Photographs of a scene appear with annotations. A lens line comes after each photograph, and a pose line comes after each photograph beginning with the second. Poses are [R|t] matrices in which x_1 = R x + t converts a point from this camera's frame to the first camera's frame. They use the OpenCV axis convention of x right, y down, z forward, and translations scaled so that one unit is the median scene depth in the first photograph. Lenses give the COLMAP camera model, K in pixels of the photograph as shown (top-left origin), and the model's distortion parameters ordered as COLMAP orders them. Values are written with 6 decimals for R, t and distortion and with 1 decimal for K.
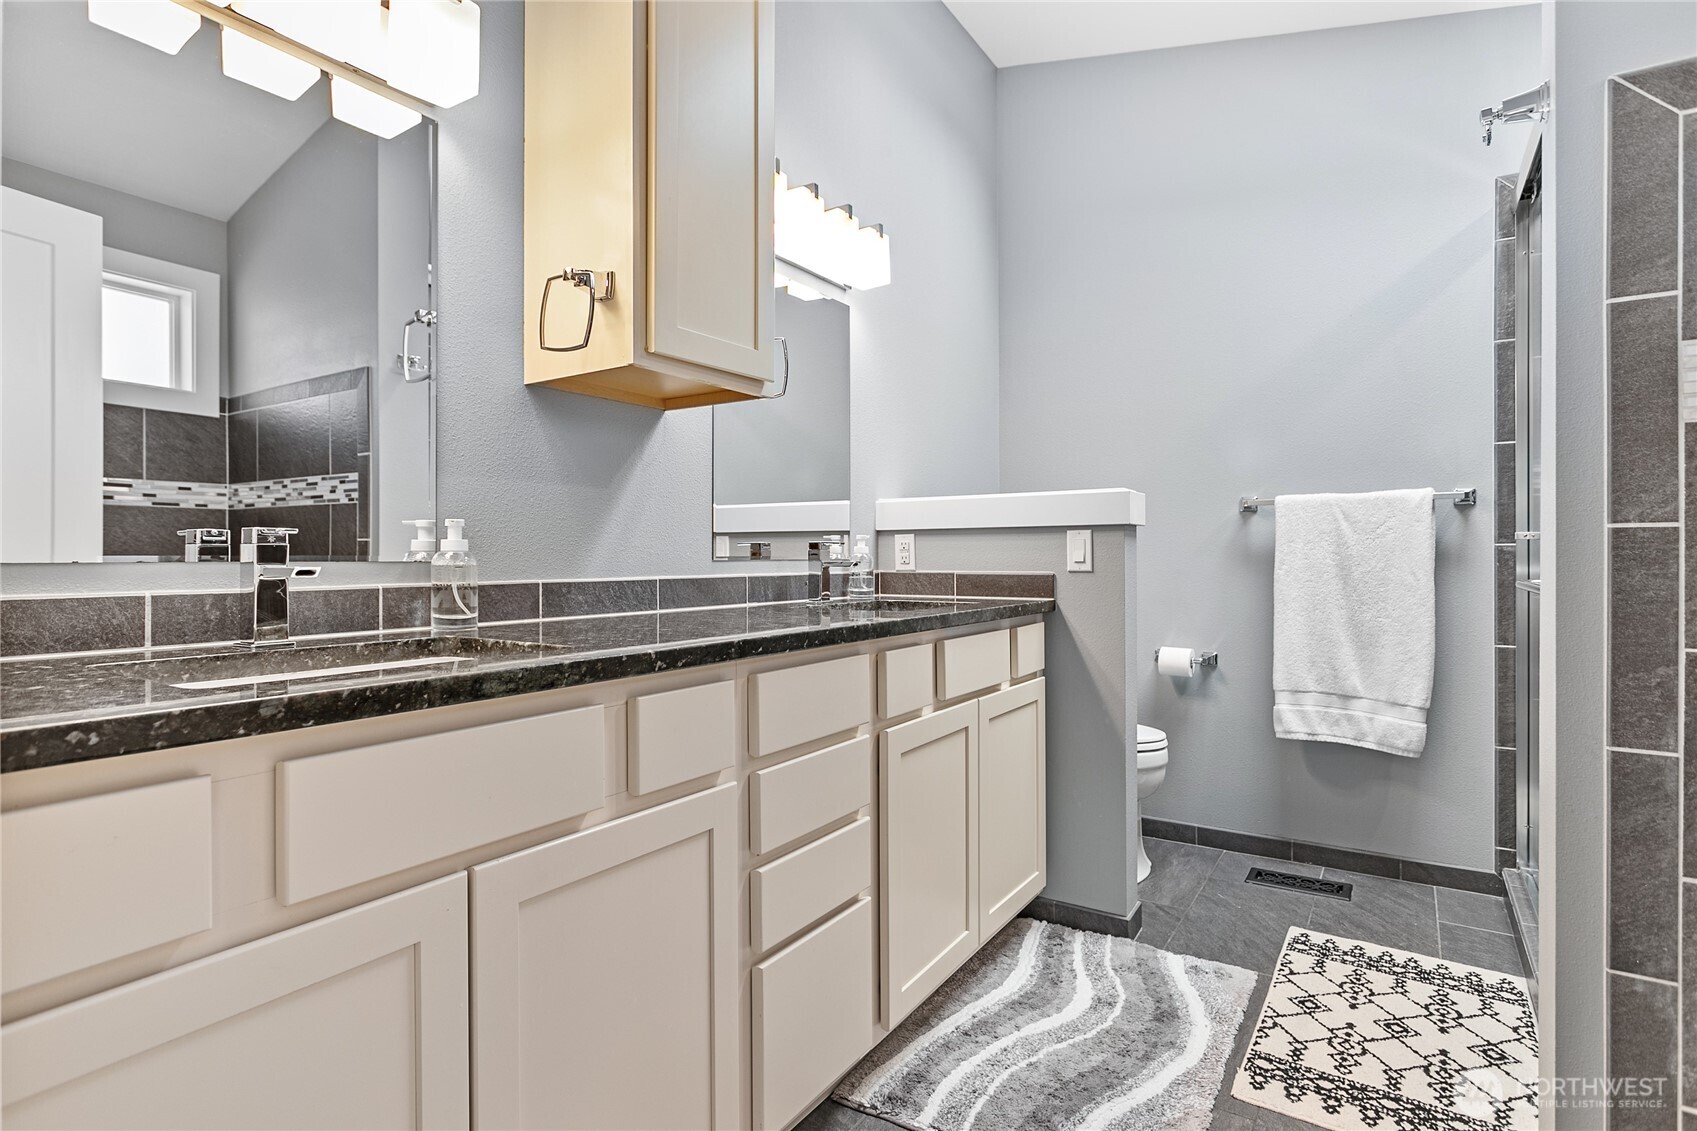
lens RADIAL K [[831.4, 0, 845.7], [0, 831.4, 553.3], [0, 0, 1]] dist [-0.009111, 0.001547]
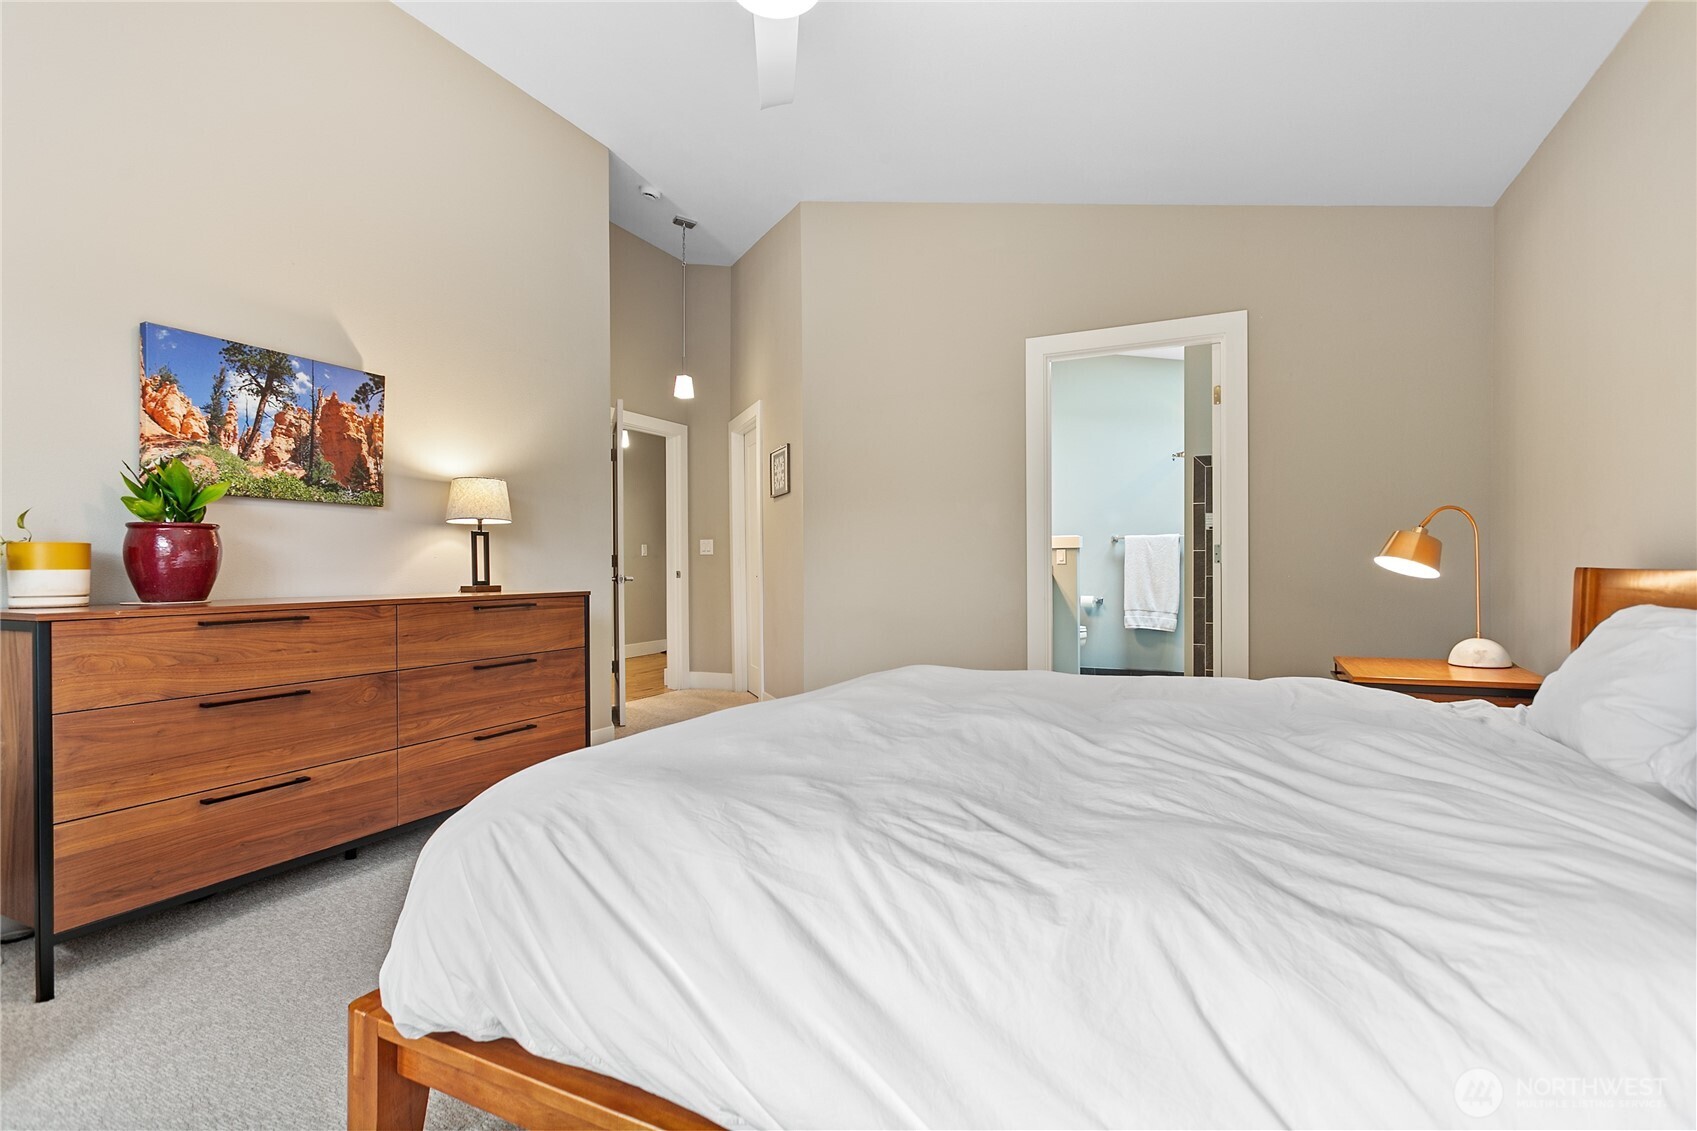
lens RADIAL K [[805.2, 0, 844.6], [0, 805.2, 563.8], [0, 0, 1]] dist [-0.000502, 0.001059]
pose [[0.990398, -0.001753, 0.138236, -0.791516], [0.001249, 0.999992, 0.003732, 0.009564], [-0.138241, -0.003524, 0.990392, -1.555484]]
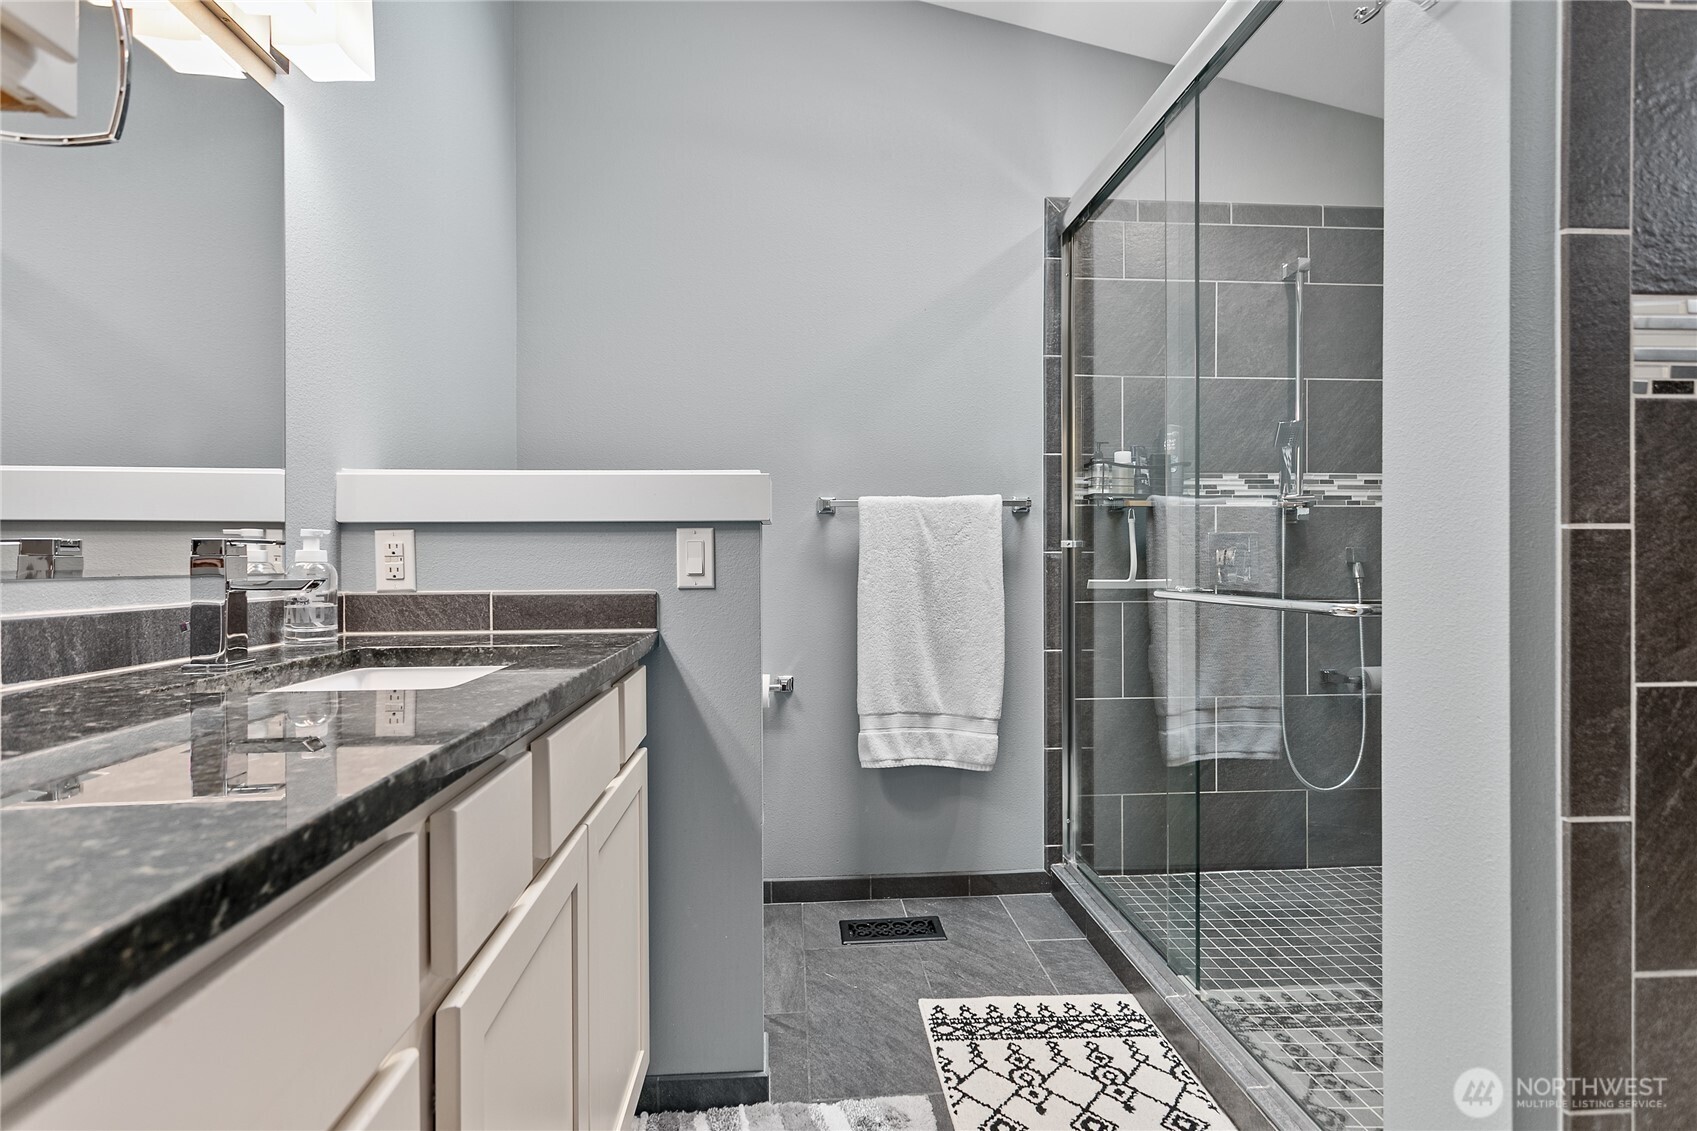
lens RADIAL K [[805.2, 0, 843.5], [0, 805.2, 558.7], [0, 0, 1]] dist [-0.000502, 0.001059]
pose [[0.795090, 0.000341, 0.606492, -0.024135], [0.000810, 0.999998, -0.001624, -0.001330], [-0.606492, 0.001782, 0.795088, 0.359950]]
